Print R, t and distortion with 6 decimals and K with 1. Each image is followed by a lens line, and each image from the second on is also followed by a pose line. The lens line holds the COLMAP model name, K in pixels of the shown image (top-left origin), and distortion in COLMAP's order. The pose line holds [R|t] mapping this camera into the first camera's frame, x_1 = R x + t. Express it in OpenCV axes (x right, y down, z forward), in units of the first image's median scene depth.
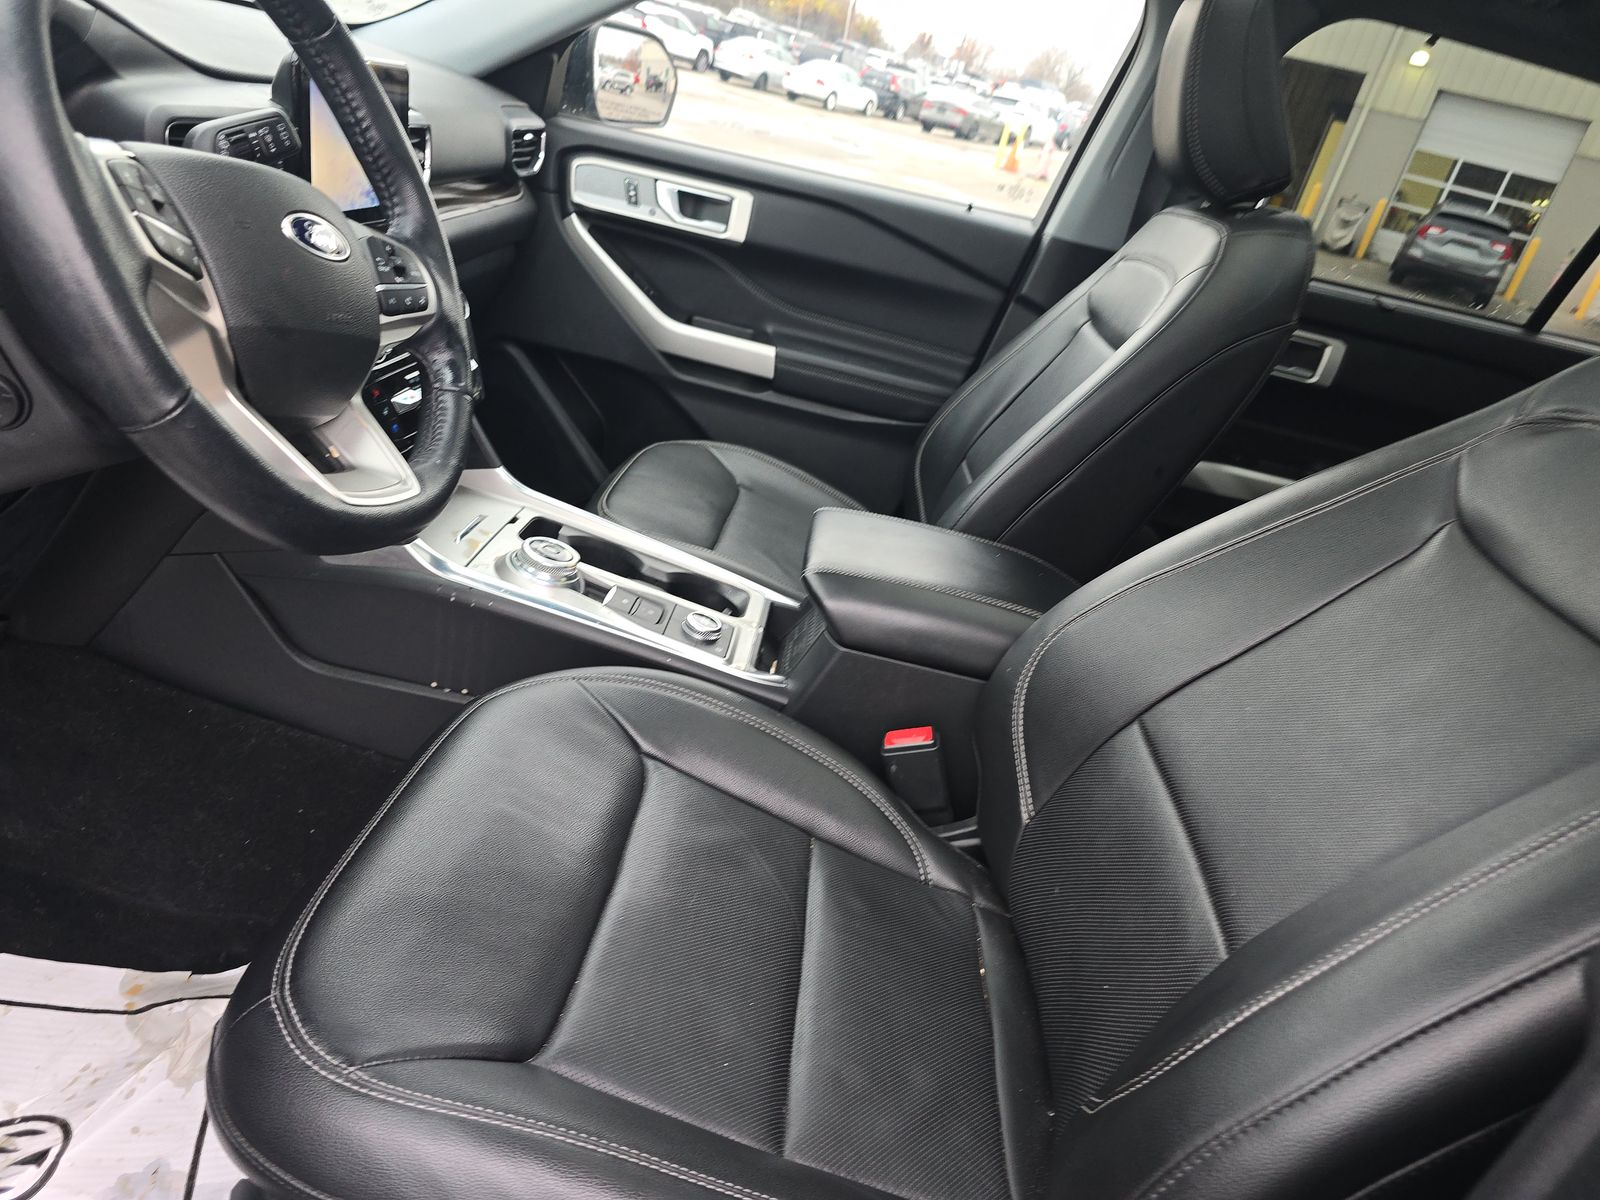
lens RADIAL K [[1095.3, 0, 800.0], [0, 1095.3, 600.0], [0, 0, 1]] dist [0.056600, -0.053288]
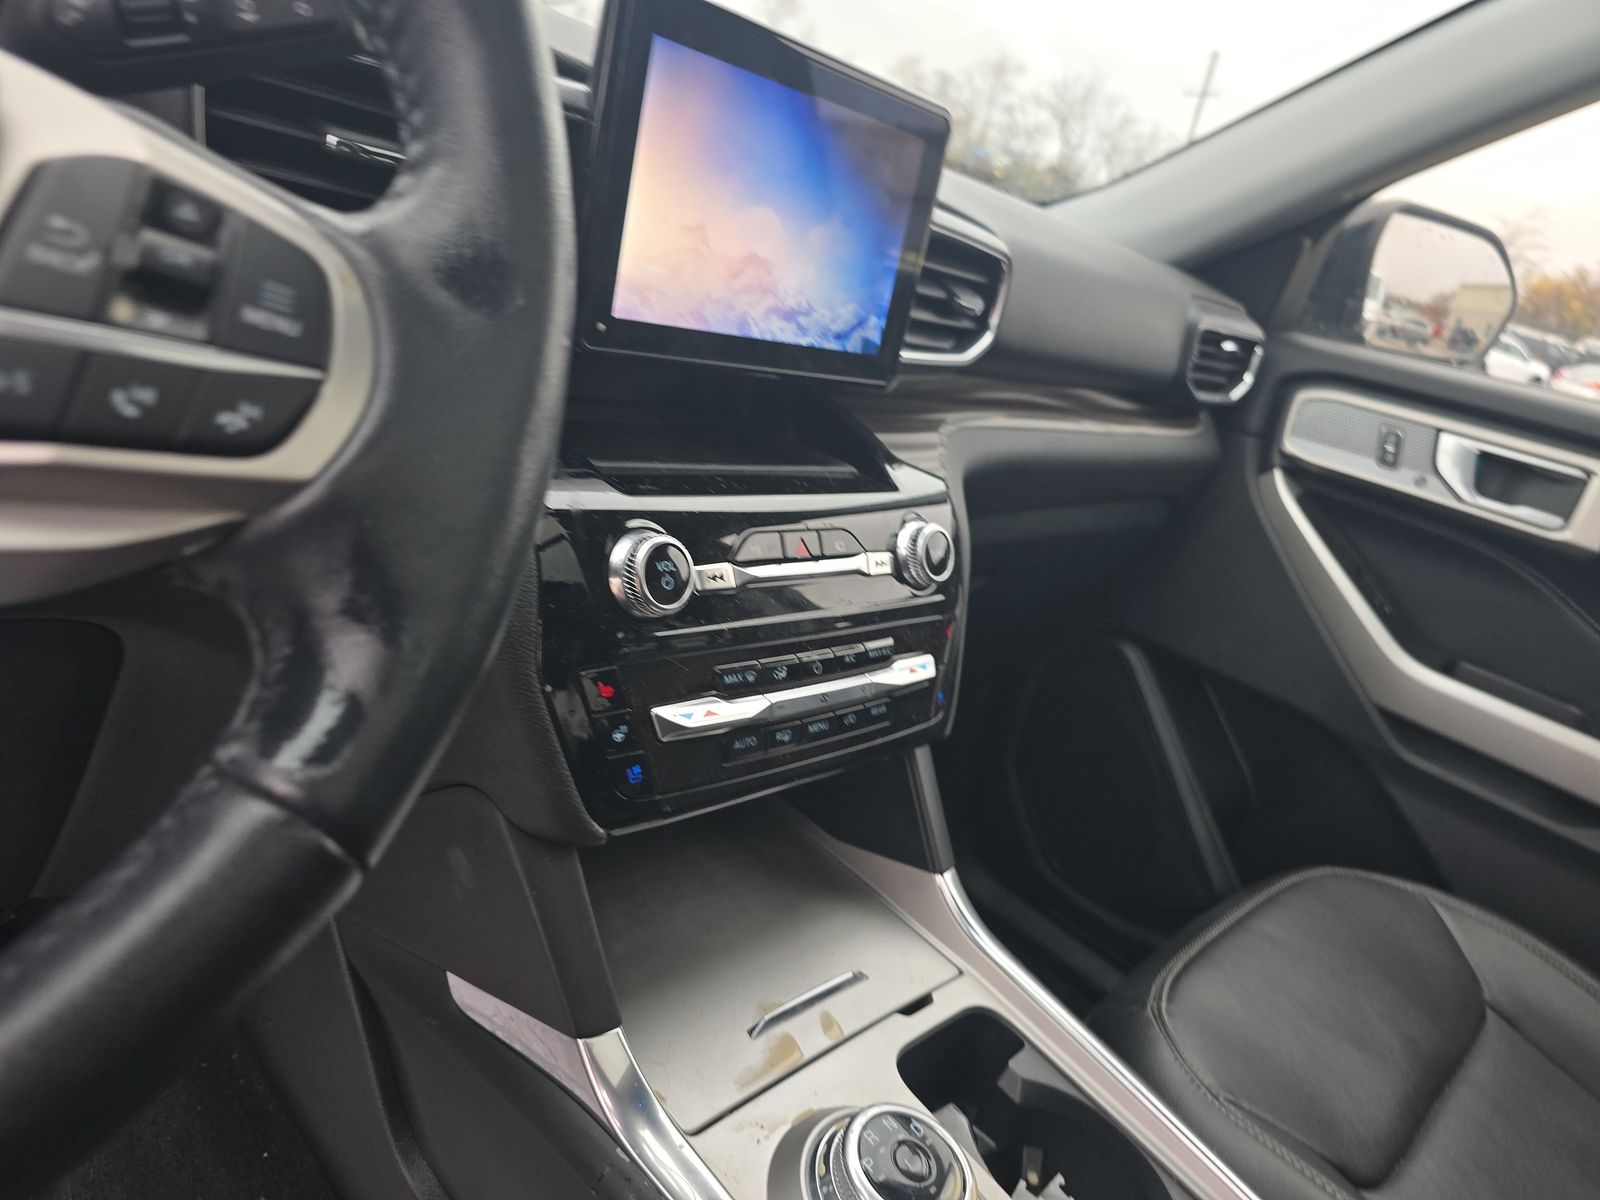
lens RADIAL K [[1095.3, 0, 800.0], [0, 1095.3, 600.0], [0, 0, 1]] dist [0.056600, -0.053288]
pose [[0.793034, 0.177495, -0.582746, -0.040517], [-0.317154, 0.937038, -0.146194, -0.101502], [0.520107, 0.300757, 0.799396, 0.376927]]
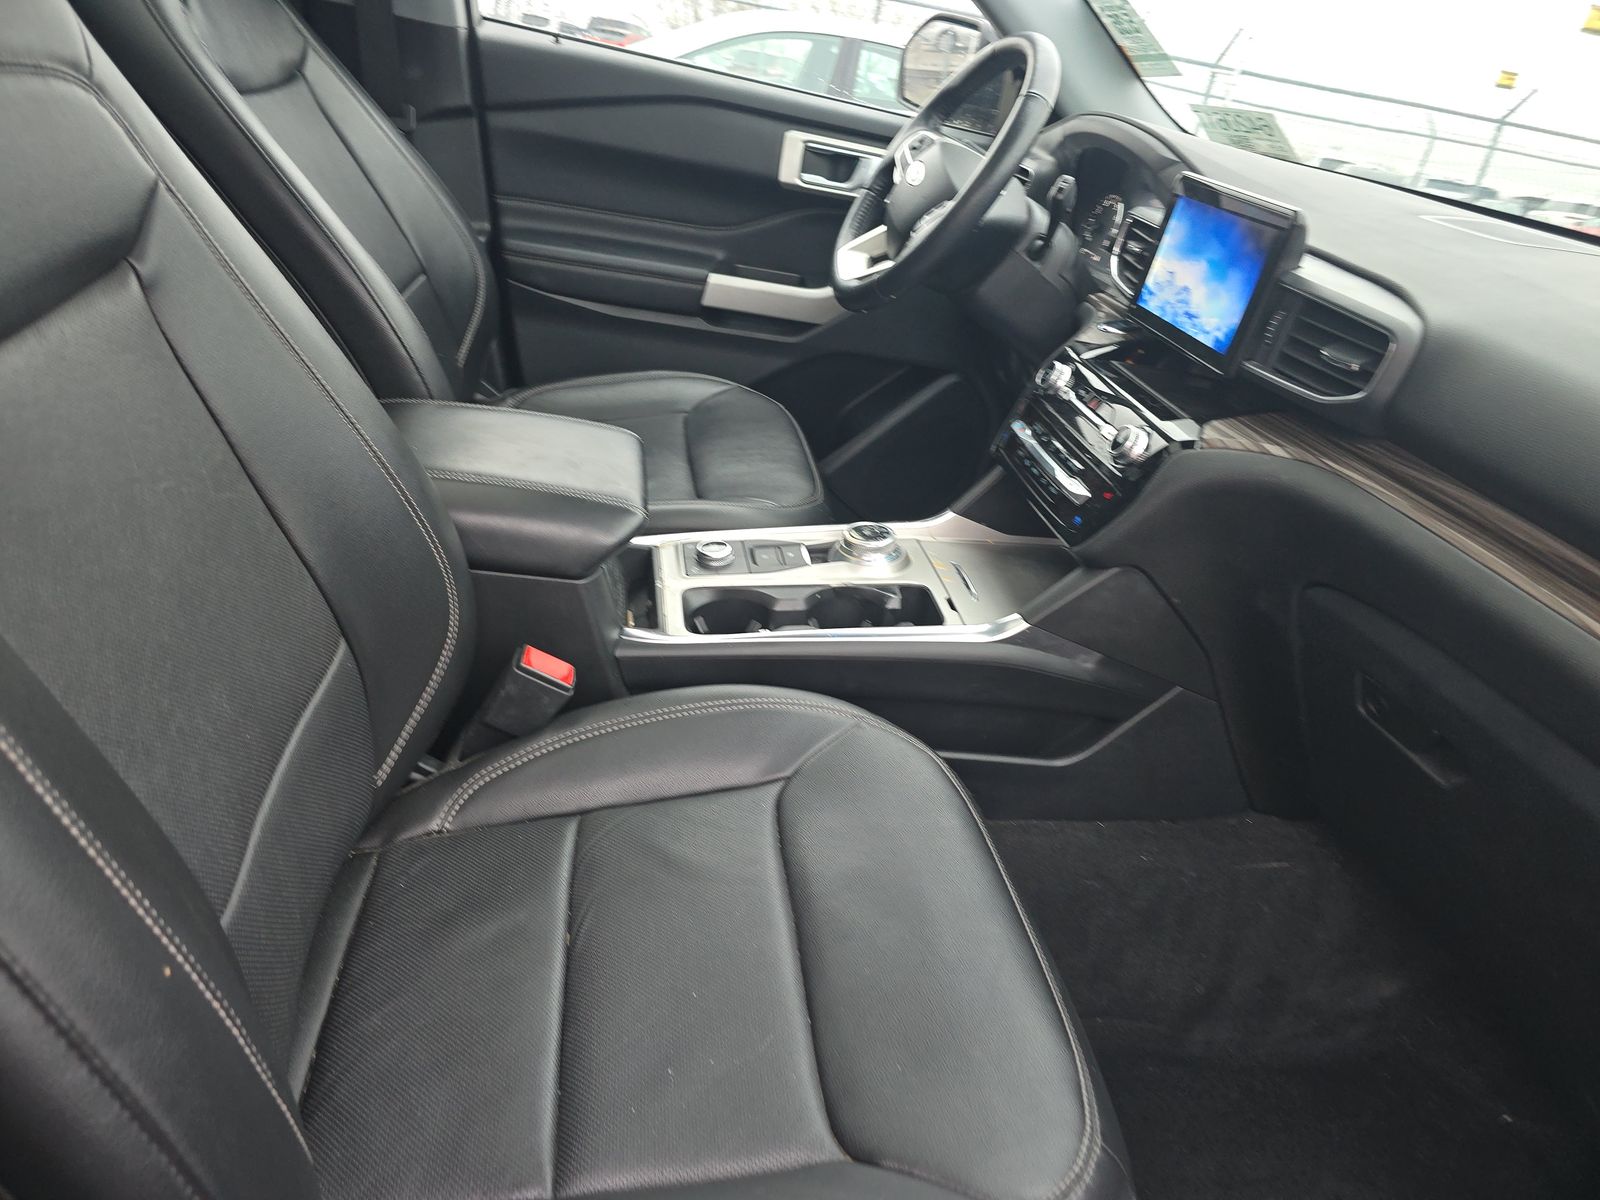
lens RADIAL K [[1084.3, 0, 800.0], [0, 1084.3, 600.0], [0, 0, 1]] dist [-0.001286, -0.269295]
pose [[-0.900016, -0.205245, -0.384507, 0.139260], [-0.429349, 0.569369, 0.701055, -0.450625], [0.075038, 0.796048, -0.600563, 1.053965]]
